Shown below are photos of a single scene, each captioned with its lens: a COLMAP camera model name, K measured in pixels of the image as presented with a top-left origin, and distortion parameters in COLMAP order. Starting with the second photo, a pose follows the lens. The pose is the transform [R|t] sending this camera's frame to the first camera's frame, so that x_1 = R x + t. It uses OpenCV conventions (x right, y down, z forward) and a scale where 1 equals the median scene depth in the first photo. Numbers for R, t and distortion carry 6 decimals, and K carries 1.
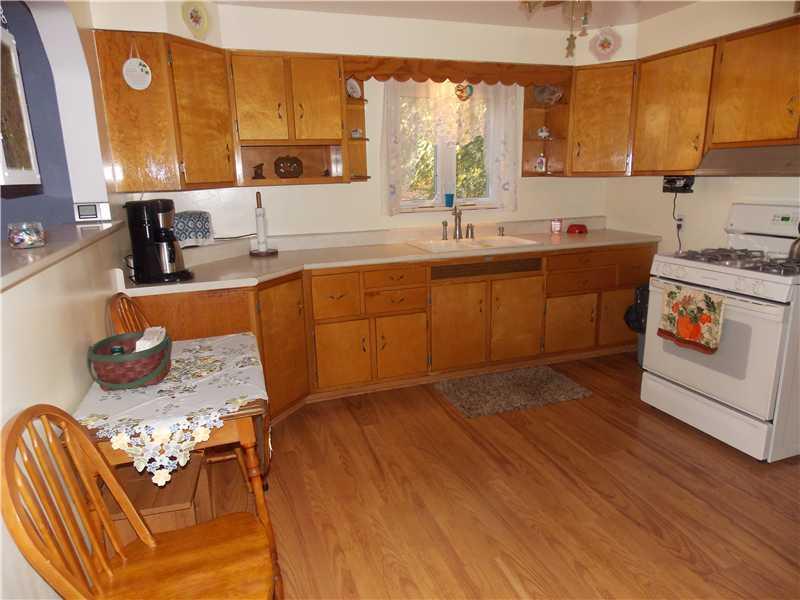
lens RADIAL K [[531.2, 0, 400.4], [0, 531.2, 293.9], [0, 0, 1]] dist [0.008172, -0.003808]
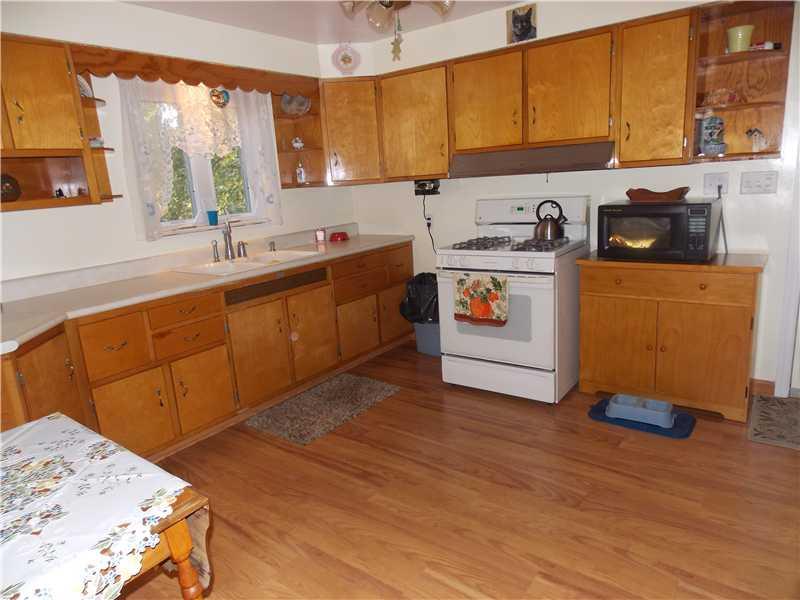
lens RADIAL K [[531.2, 0, 400.4], [0, 531.2, 293.9], [0, 0, 1]] dist [0.008172, -0.003808]
pose [[0.829640, -0.152975, 0.536932, -0.171358], [0.172133, 0.984965, 0.014651, -0.009924], [-0.531100, 0.080268, 0.843498, 0.099057]]
